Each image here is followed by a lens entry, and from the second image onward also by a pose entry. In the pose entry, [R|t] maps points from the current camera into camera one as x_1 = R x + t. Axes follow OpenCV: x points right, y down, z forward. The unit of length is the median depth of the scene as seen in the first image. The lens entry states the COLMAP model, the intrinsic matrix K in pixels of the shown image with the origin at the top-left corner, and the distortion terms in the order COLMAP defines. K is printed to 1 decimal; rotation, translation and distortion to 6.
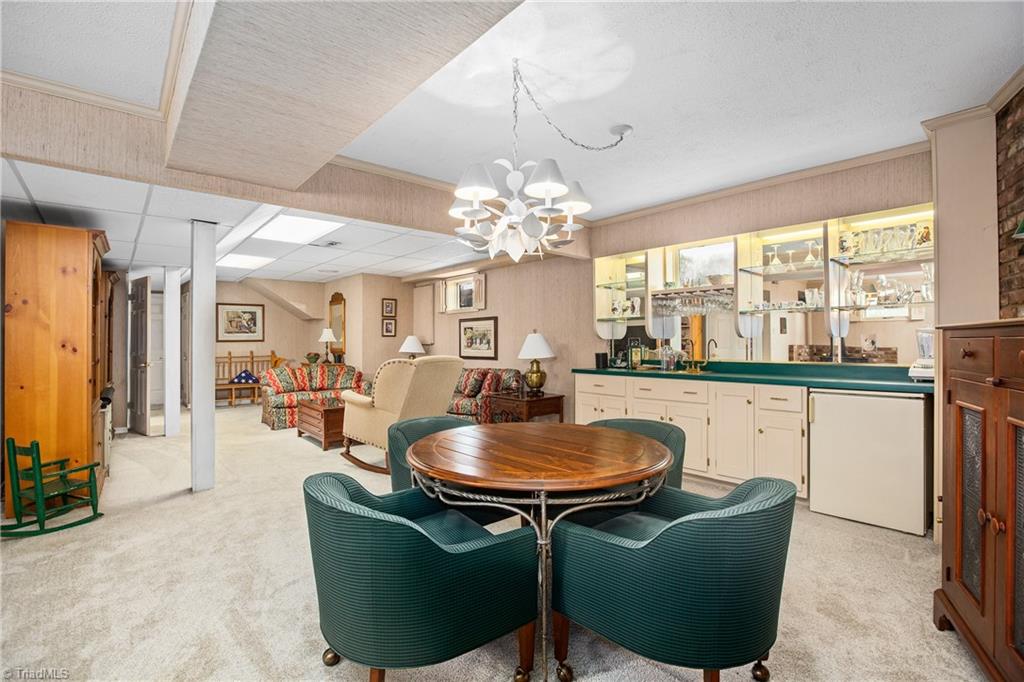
lens RADIAL K [[465.3, 0, 509.4], [0, 465.3, 342.0], [0, 0, 1]] dist [-0.036788, 0.001570]
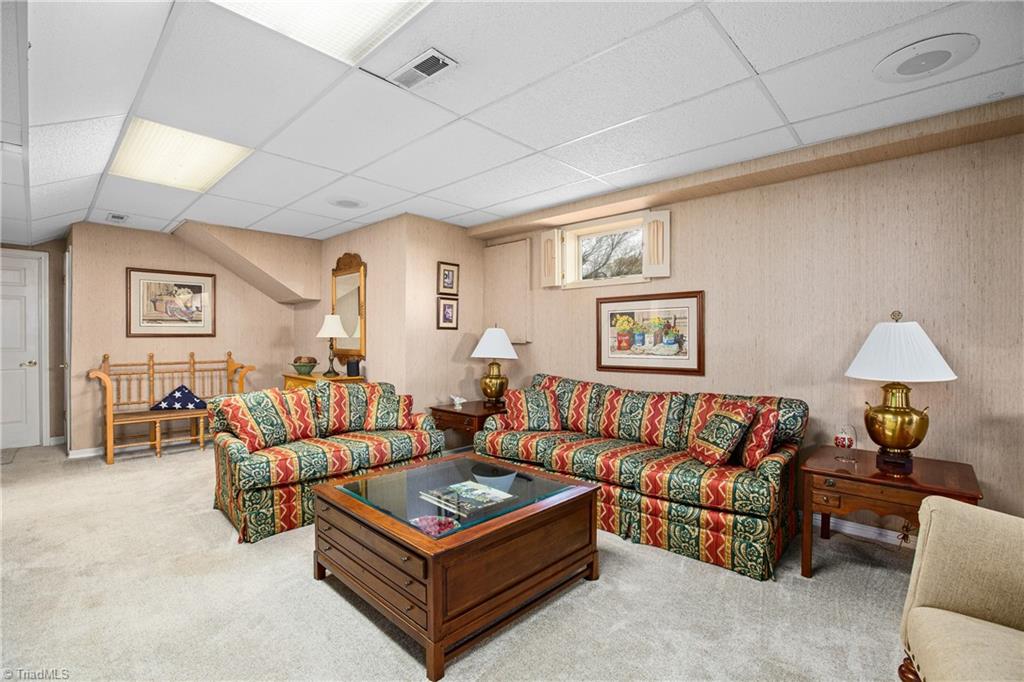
lens RADIAL K [[465.3, 0, 509.4], [0, 465.3, 342.0], [0, 0, 1]] dist [-0.036788, 0.001570]
pose [[0.995724, 0.008251, 0.092004, -0.284414], [-0.008274, 0.999966, -0.000128, 0.003606], [-0.092002, -0.000634, 0.995759, 0.511740]]
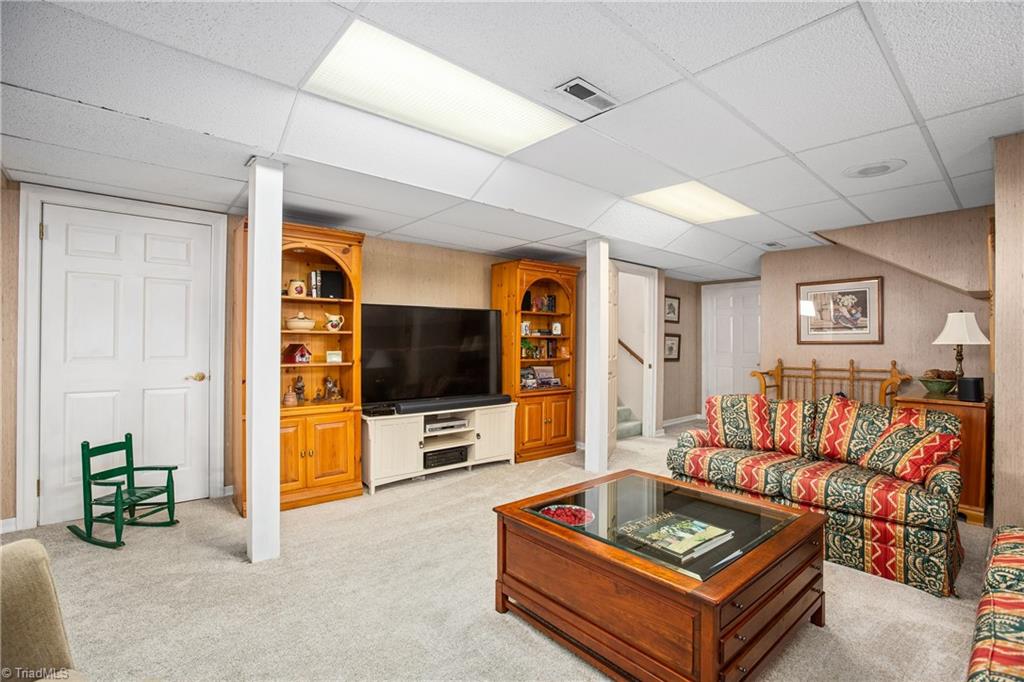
lens RADIAL K [[465.3, 0, 509.4], [0, 465.3, 342.0], [0, 0, 1]] dist [-0.036788, 0.001570]
pose [[-0.004598, 0.004282, -0.999980, 0.002309], [-0.014998, 0.999878, 0.004351, 0.001279], [0.999877, 0.015018, -0.004533, 0.756458]]
